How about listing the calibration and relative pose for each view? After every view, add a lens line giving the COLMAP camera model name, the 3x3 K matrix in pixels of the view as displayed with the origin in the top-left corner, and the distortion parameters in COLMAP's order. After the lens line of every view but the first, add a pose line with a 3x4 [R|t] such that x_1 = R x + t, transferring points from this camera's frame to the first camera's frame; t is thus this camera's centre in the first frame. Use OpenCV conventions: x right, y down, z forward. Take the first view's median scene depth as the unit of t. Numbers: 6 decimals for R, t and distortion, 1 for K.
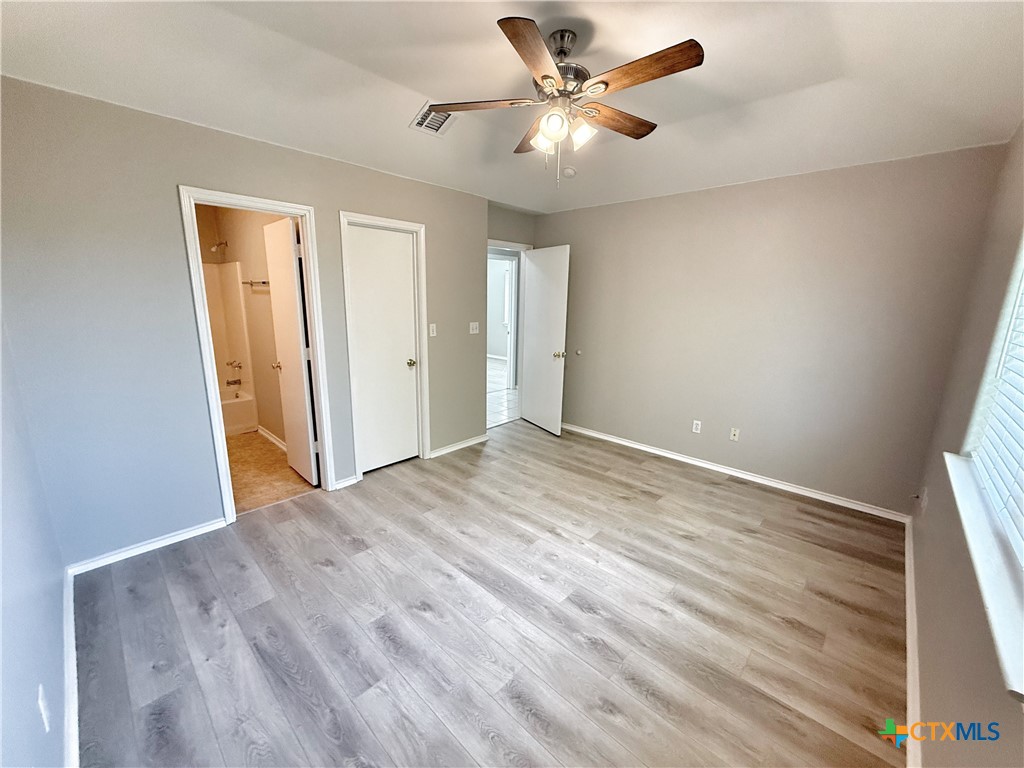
lens RADIAL K [[407.3, 0, 514.2], [0, 407.3, 381.1], [0, 0, 1]] dist [-0.000409, 0.000488]
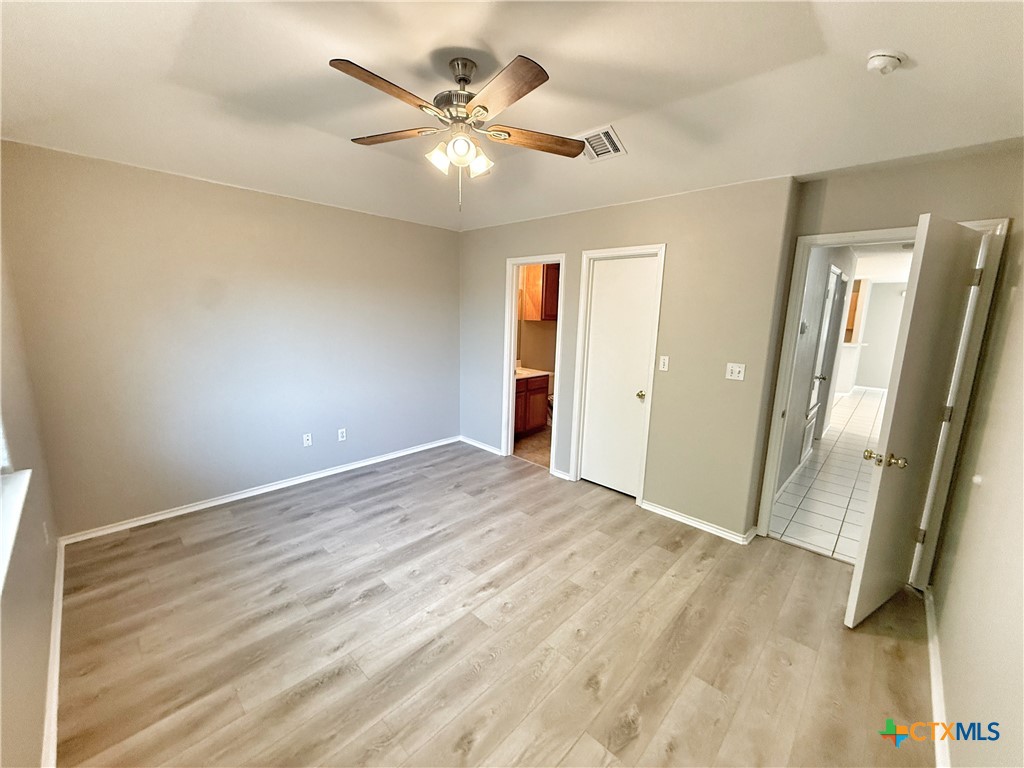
lens RADIAL K [[407.3, 0, 505.2], [0, 407.3, 380.4], [0, 0, 1]] dist [-0.000409, 0.000488]
pose [[-0.015238, 0.147292, -0.988976, 1.053684], [-0.234219, 0.961046, 0.146741, -0.222491], [0.972064, 0.233873, 0.019854, 1.075452]]
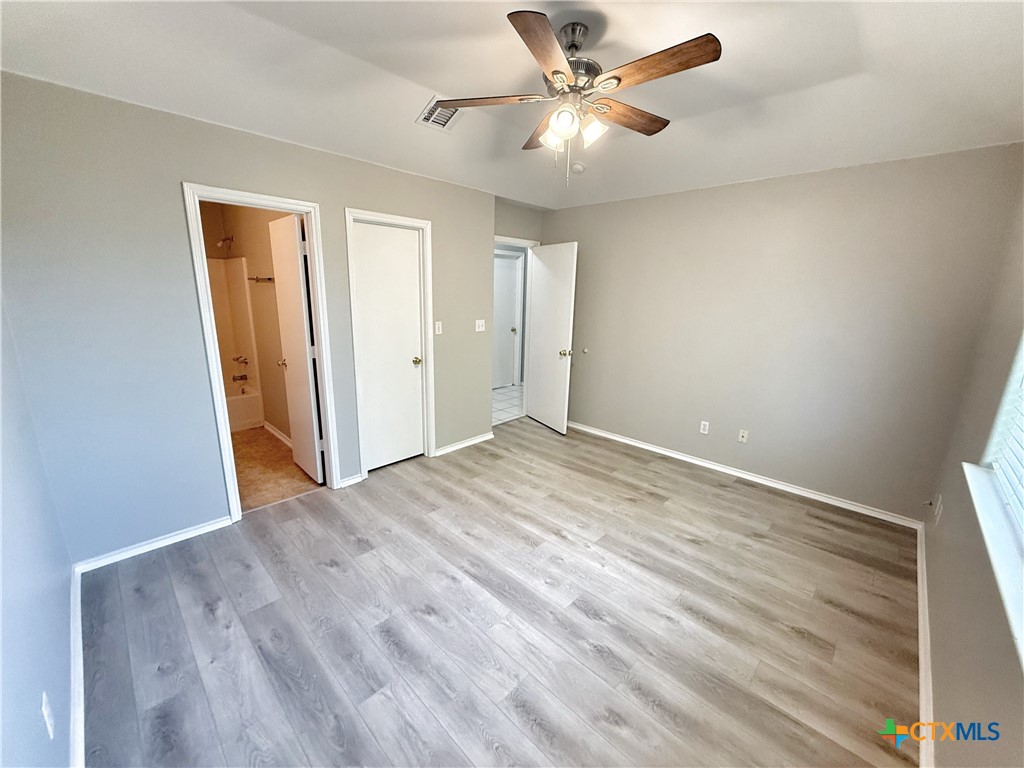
lens RADIAL K [[407.3, 0, 514.6], [0, 407.3, 381.0], [0, 0, 1]] dist [-0.000409, 0.000488]
pose [[0.999903, 0.008060, -0.011397, -0.003694], [-0.007887, 0.999854, 0.015155, -0.020492], [0.011518, -0.015064, 0.999820, 0.014592]]
